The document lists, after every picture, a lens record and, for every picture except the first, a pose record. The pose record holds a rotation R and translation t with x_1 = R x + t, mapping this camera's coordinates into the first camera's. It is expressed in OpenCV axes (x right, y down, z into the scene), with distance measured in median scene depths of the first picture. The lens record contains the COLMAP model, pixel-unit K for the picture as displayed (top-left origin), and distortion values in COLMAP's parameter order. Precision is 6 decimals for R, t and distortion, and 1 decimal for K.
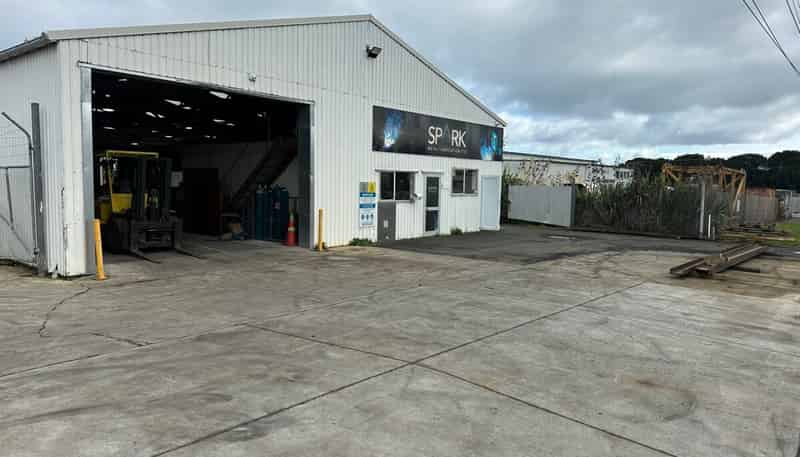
lens RADIAL K [[580.4, 0, 396.4], [0, 580.4, 224.4], [0, 0, 1]] dist [0.061952, -0.034438]
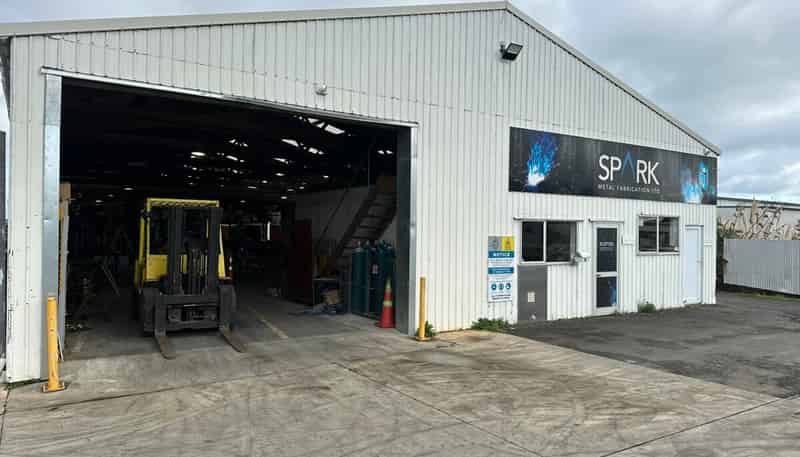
lens RADIAL K [[580.4, 0, 388.0], [0, 580.4, 228.9], [0, 0, 1]] dist [0.061952, -0.034438]
pose [[0.950640, -0.008420, -0.310182, 0.038617], [-0.016975, 0.996724, -0.079080, -0.026196], [0.309832, 0.080442, 0.947382, 0.321867]]
